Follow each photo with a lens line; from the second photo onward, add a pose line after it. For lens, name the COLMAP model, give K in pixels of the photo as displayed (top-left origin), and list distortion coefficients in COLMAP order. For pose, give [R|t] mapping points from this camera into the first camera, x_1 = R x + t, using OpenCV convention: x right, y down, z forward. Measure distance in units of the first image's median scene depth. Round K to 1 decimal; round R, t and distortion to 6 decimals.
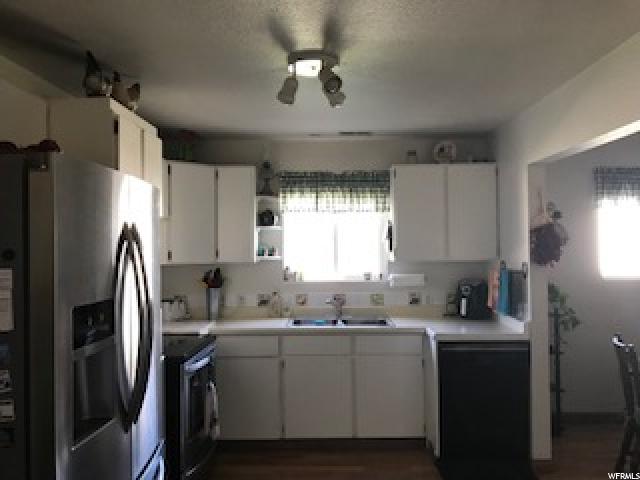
lens RADIAL K [[523.9, 0, 320.0], [0, 523.9, 240.0], [0, 0, 1]] dist [0.005908, 0.009831]
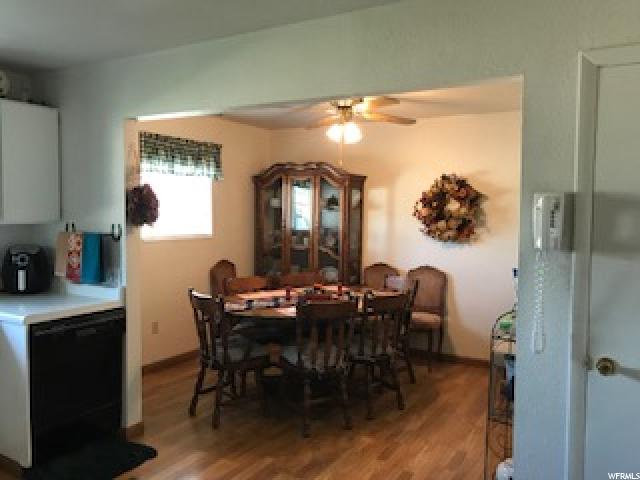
lens RADIAL K [[523.9, 0, 320.0], [0, 523.9, 240.0], [0, 0, 1]] dist [0.005908, 0.009831]
pose [[0.483107, -0.038906, 0.874697, -0.241277], [-0.021035, 0.998208, 0.056018, 0.010483], [-0.875309, -0.045462, 0.481423, 0.228687]]
